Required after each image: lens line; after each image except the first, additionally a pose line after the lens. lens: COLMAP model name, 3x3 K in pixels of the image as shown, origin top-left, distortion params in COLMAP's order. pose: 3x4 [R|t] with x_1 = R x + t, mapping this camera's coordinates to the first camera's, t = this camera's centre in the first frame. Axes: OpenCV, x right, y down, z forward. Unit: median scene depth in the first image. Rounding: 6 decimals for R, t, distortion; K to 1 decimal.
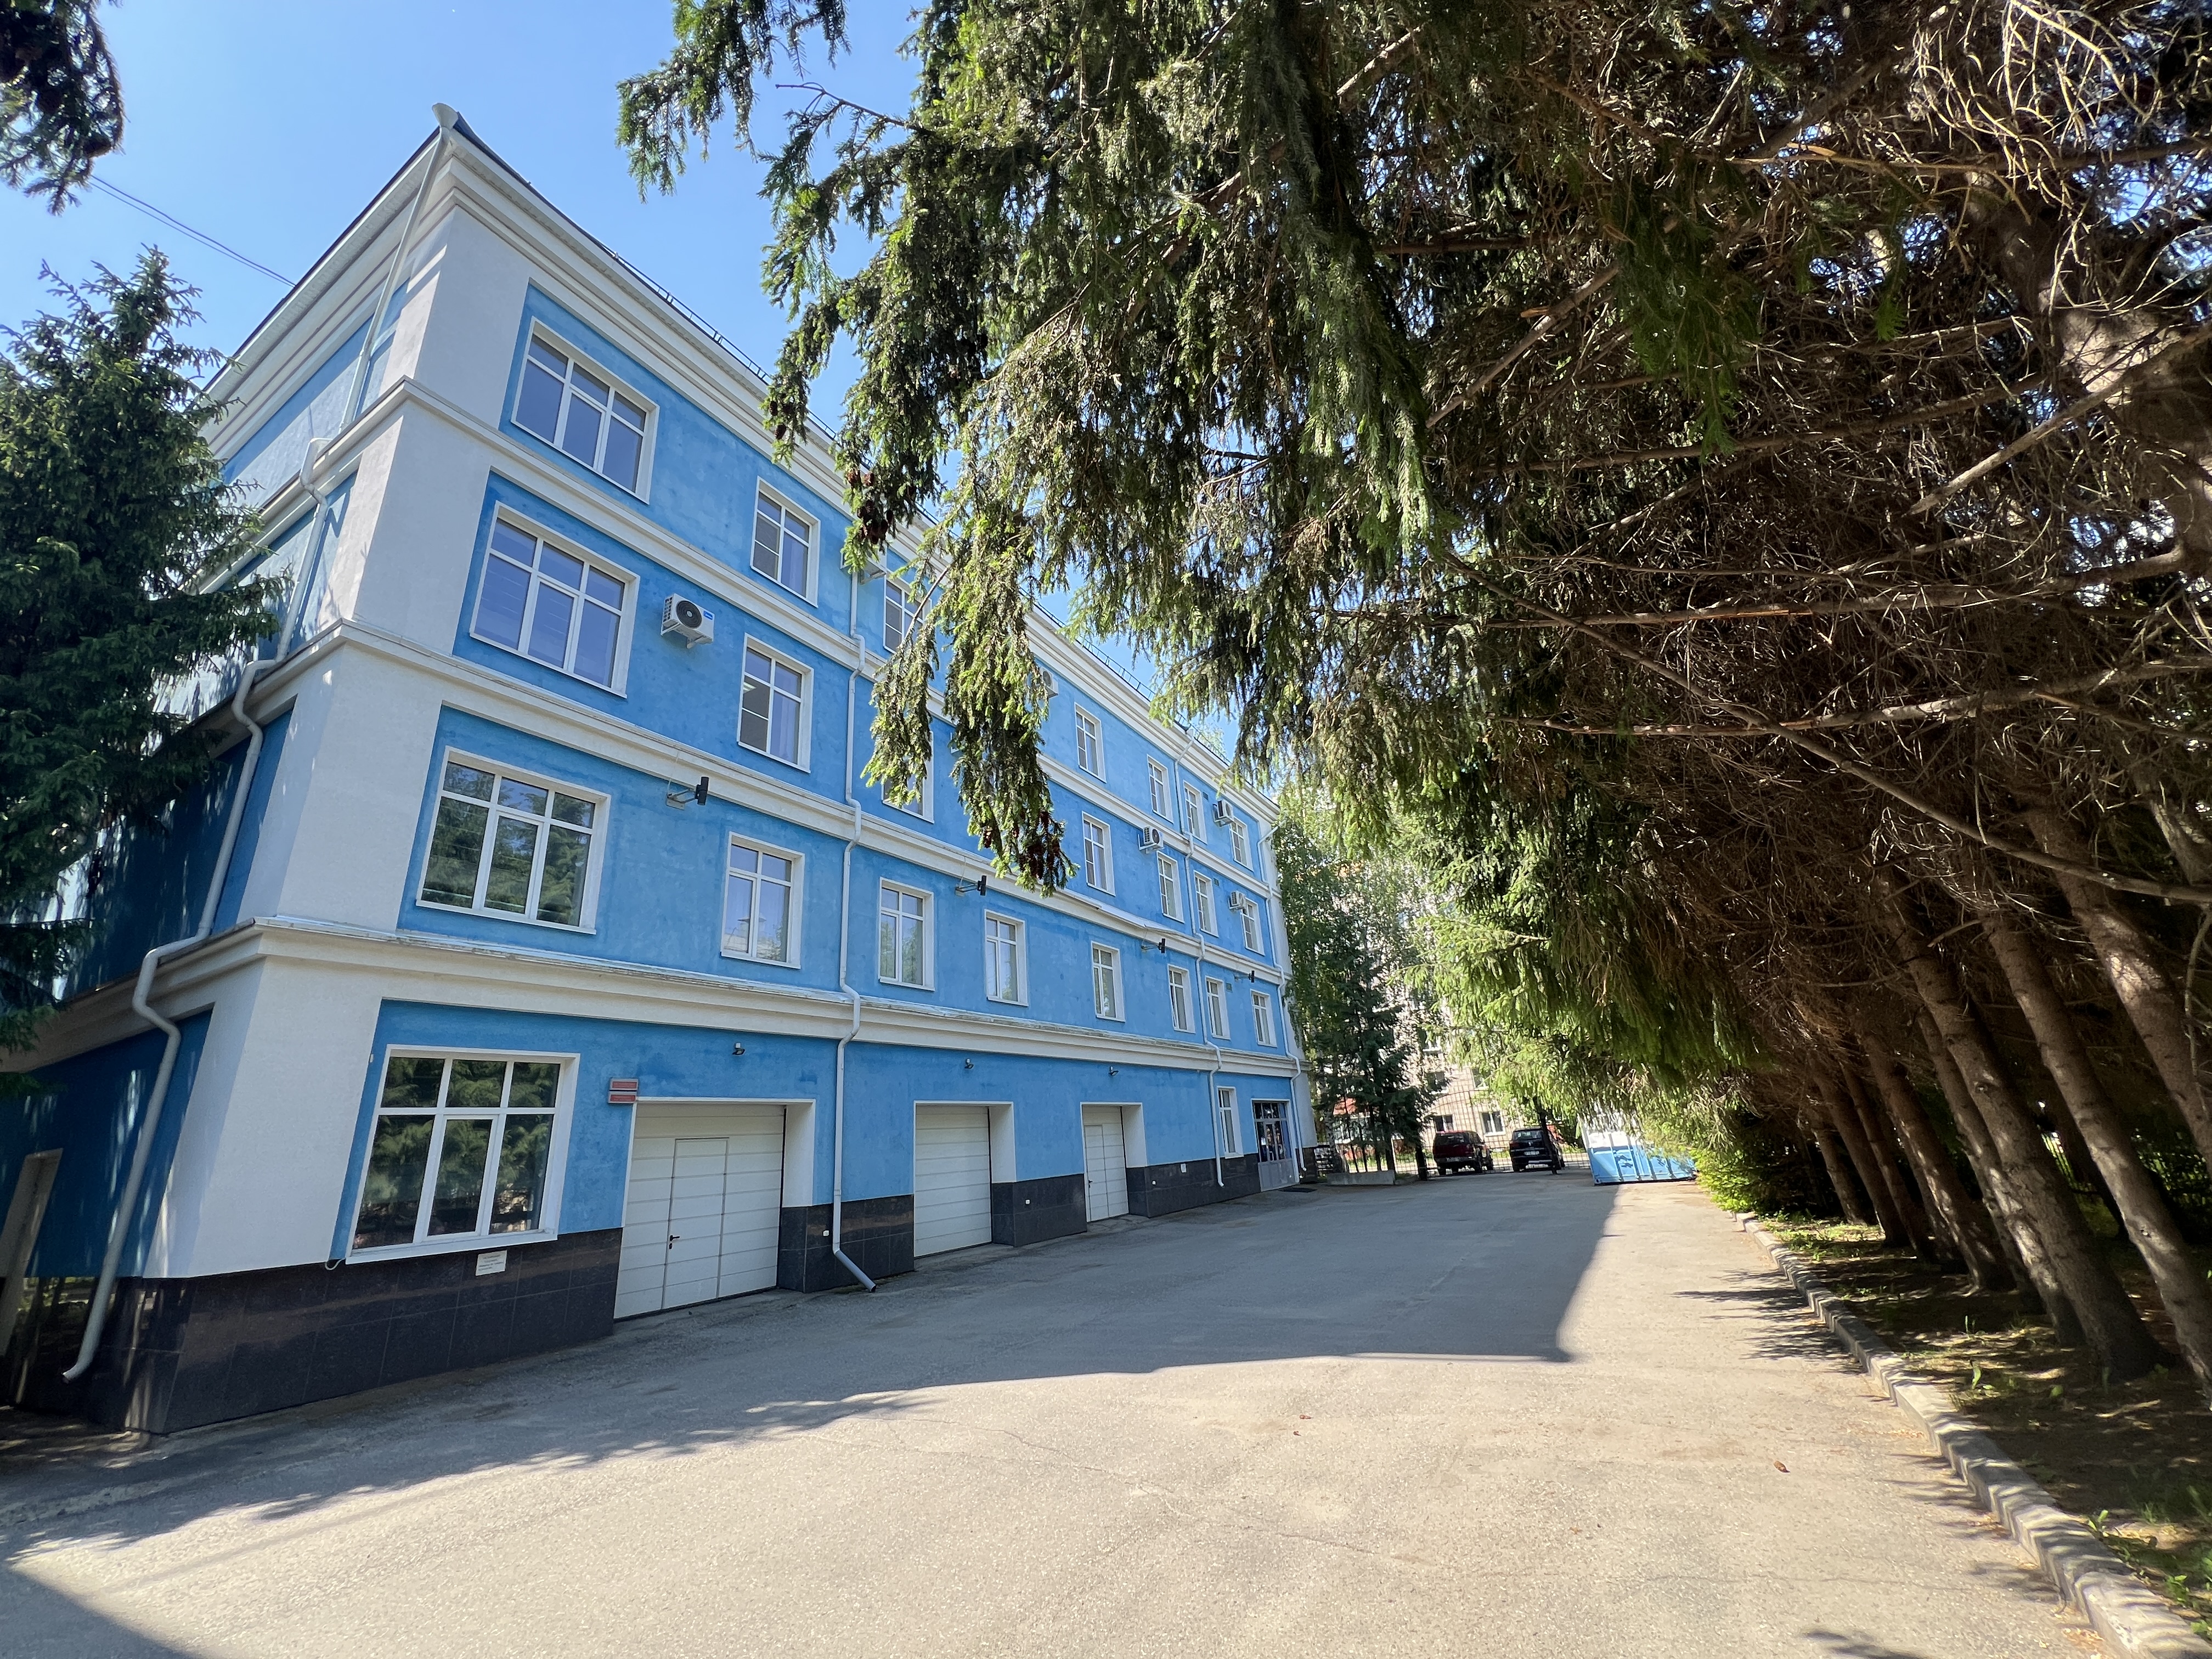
lens RADIAL K [[880.8, 0, 1107.9], [0, 880.8, 824.5], [0, 0, 1]] dist [0.000319, 0.000592]
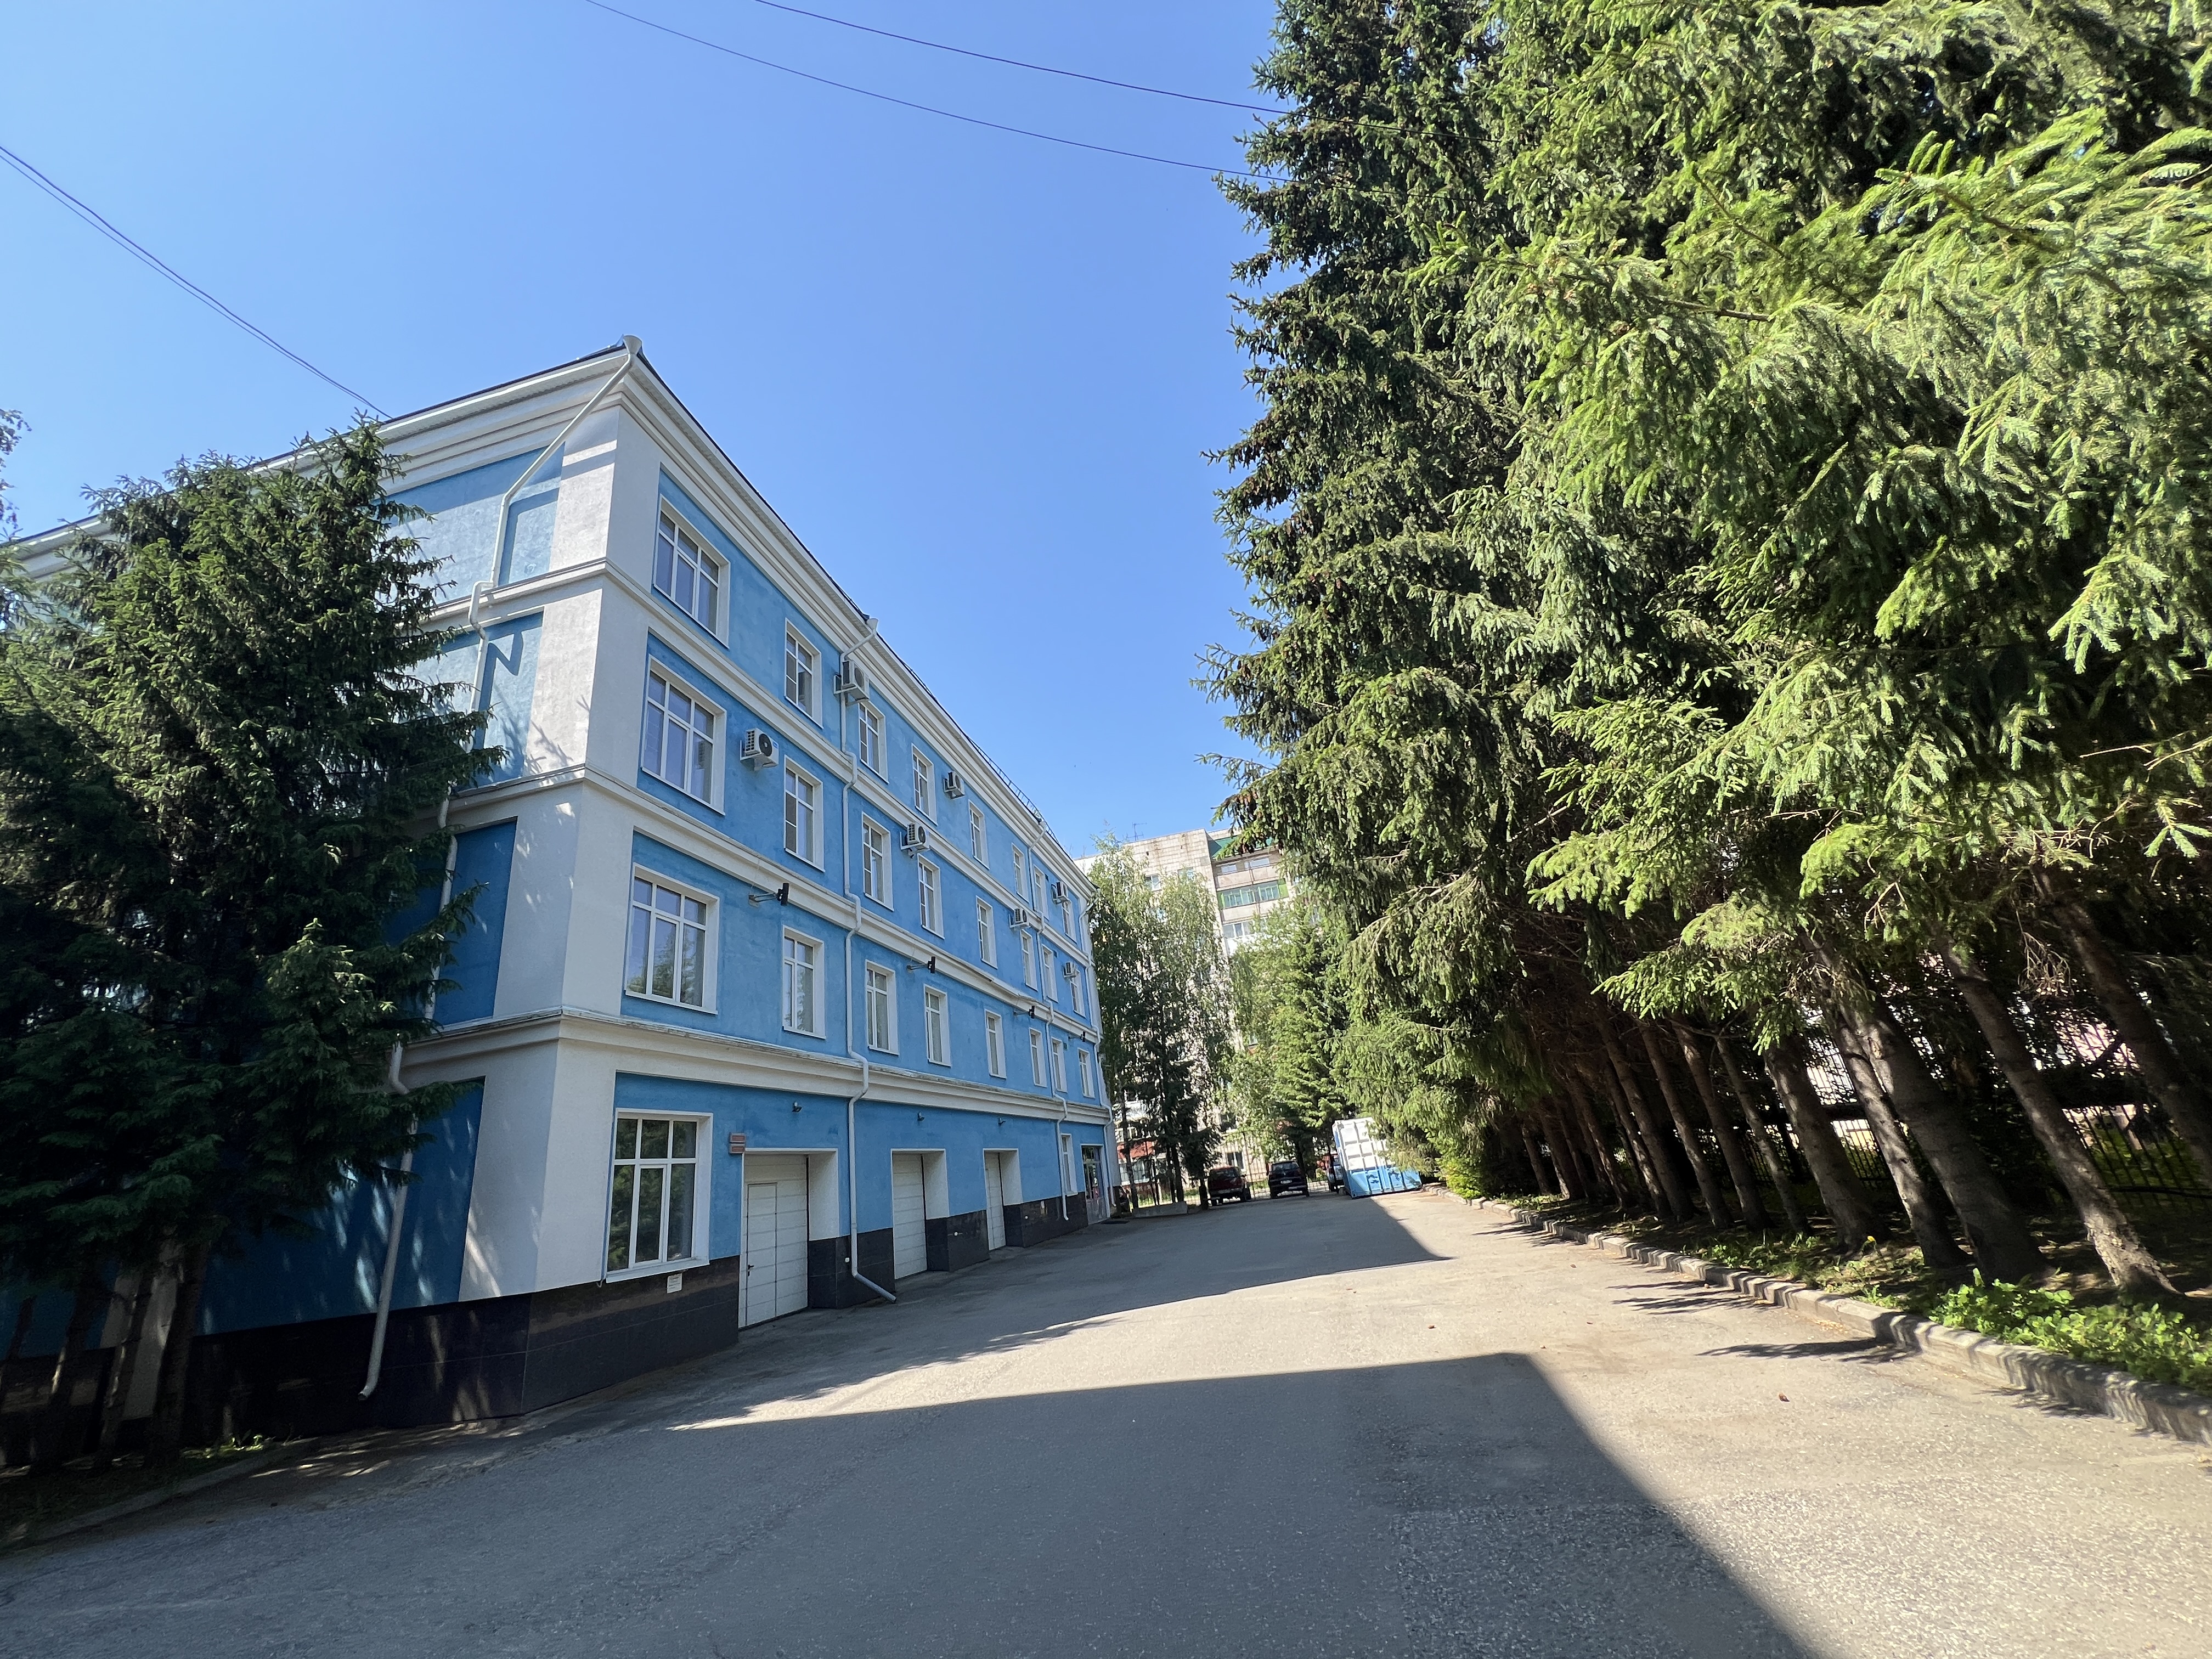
lens RADIAL K [[880.8, 0, 1107.7], [0, 880.8, 826.5], [0, 0, 1]] dist [0.000319, 0.000592]
pose [[0.954634, 0.063909, 0.290842, -0.368005], [-0.047536, 0.996879, -0.063025, -0.071568], [-0.293962, 0.046341, 0.954693, -0.290141]]
